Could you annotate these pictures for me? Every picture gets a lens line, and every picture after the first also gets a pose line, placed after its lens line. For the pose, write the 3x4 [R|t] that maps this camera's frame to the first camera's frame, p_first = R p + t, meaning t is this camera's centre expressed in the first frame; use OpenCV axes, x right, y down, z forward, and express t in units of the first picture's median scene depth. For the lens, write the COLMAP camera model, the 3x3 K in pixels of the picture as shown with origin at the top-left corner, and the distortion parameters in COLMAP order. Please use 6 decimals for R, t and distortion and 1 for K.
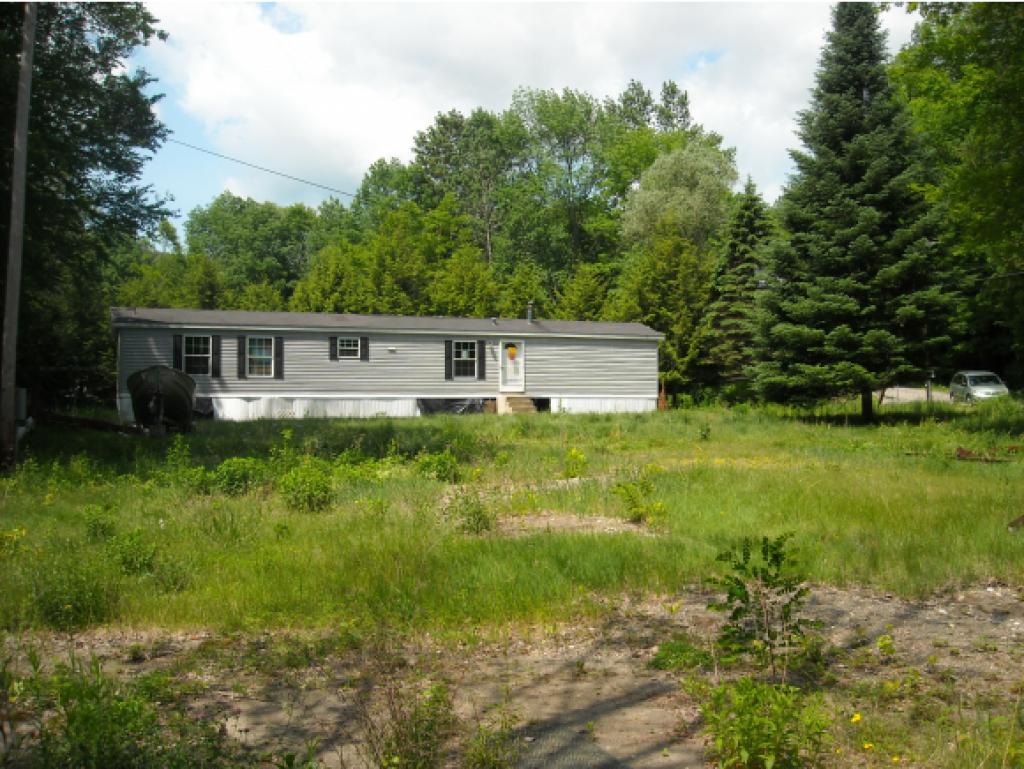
lens RADIAL K [[1051.3, 0, 512.0], [0, 1051.3, 384.5], [0, 0, 1]] dist [-0.251987, 0.393895]
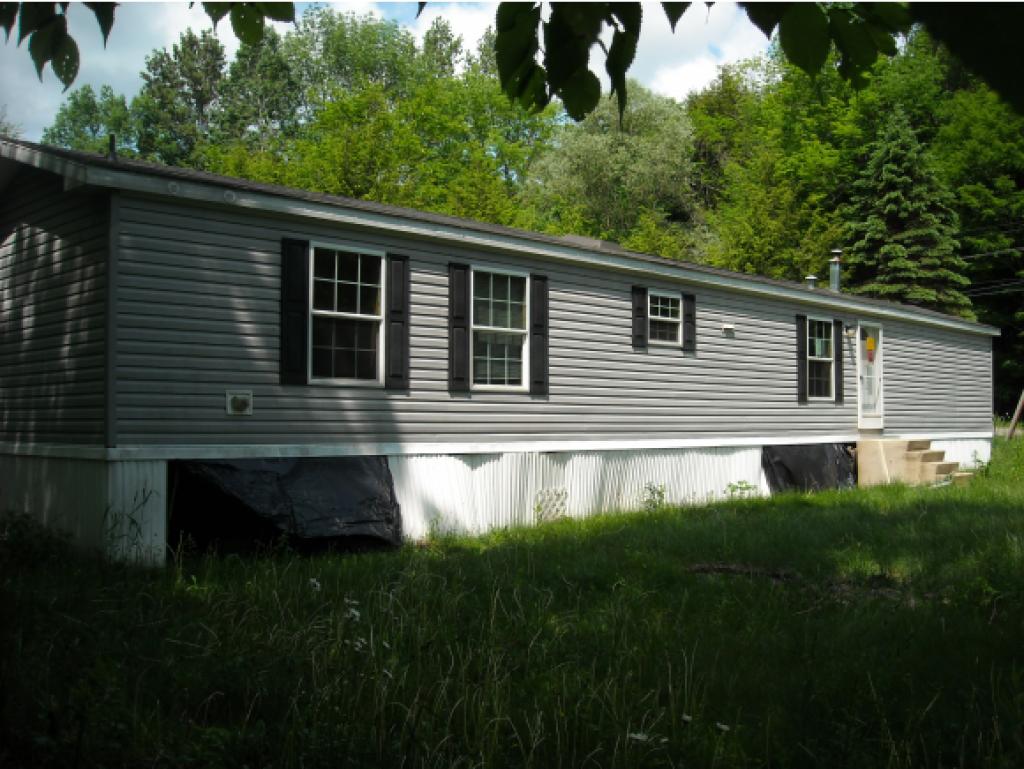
lens RADIAL K [[1051.3, 0, 512.0], [0, 1051.3, 384.5], [0, 0, 1]] dist [-0.251987, 0.393895]
pose [[0.925909, 0.021706, 0.377122, -0.354176], [-0.018543, 0.999756, -0.012016, -0.005012], [-0.377291, 0.004133, 0.926085, 0.664022]]
